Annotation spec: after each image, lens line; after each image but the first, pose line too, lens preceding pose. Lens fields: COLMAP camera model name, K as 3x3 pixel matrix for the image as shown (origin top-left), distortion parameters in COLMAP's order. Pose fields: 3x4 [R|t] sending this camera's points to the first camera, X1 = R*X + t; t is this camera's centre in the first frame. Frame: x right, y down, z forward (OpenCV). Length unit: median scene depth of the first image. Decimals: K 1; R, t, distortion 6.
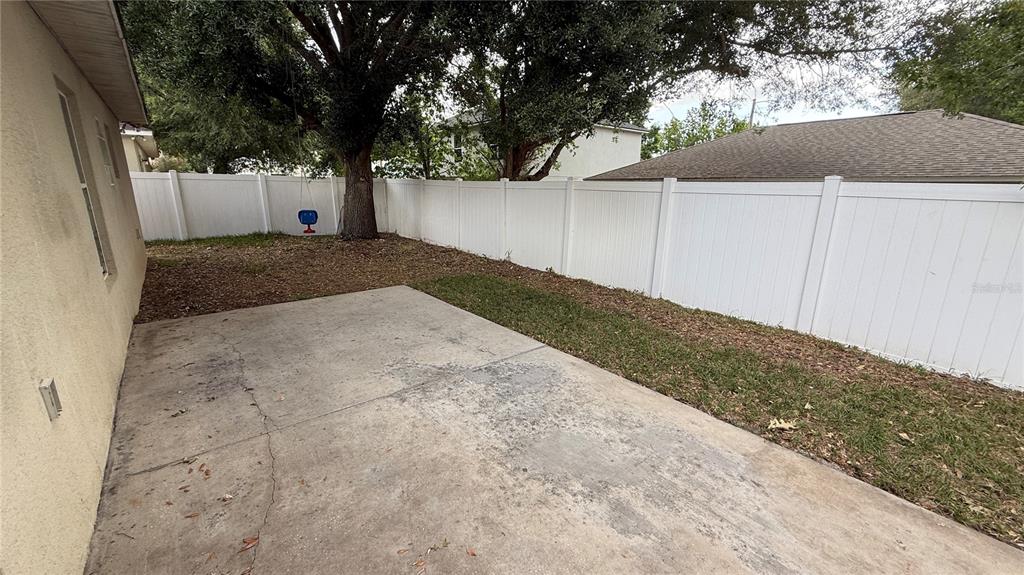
lens RADIAL K [[407.1, 0, 510.7], [0, 407.1, 287.2], [0, 0, 1]] dist [-0.001707, -0.000214]
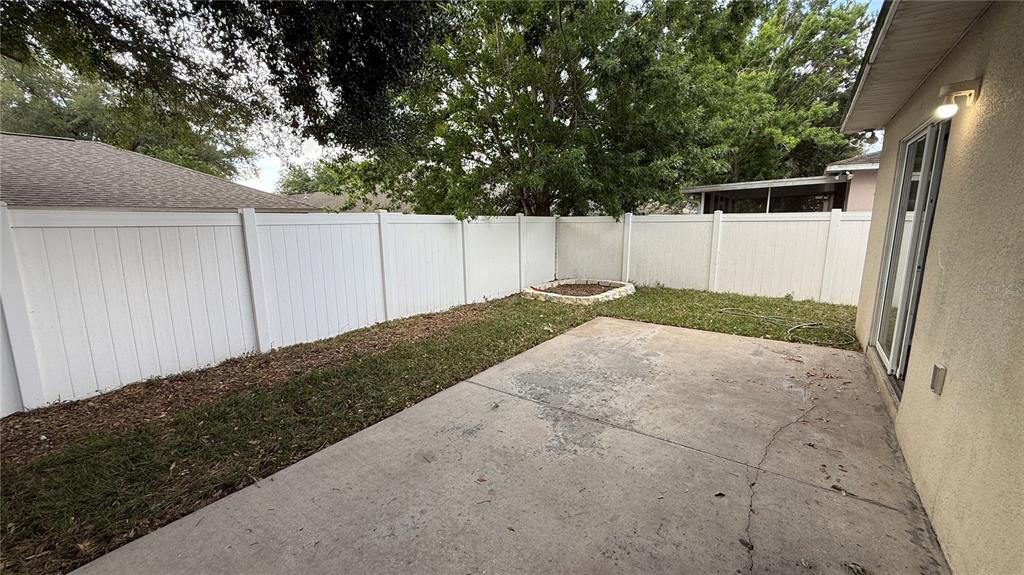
lens RADIAL K [[407.1, 0, 510.7], [0, 407.1, 287.2], [0, 0, 1]] dist [-0.001707, -0.000214]
pose [[-0.257695, -0.173343, 0.950550, -1.080957], [0.236376, 0.942573, 0.235970, -0.354928], [-0.936867, 0.285495, -0.201922, 1.359026]]
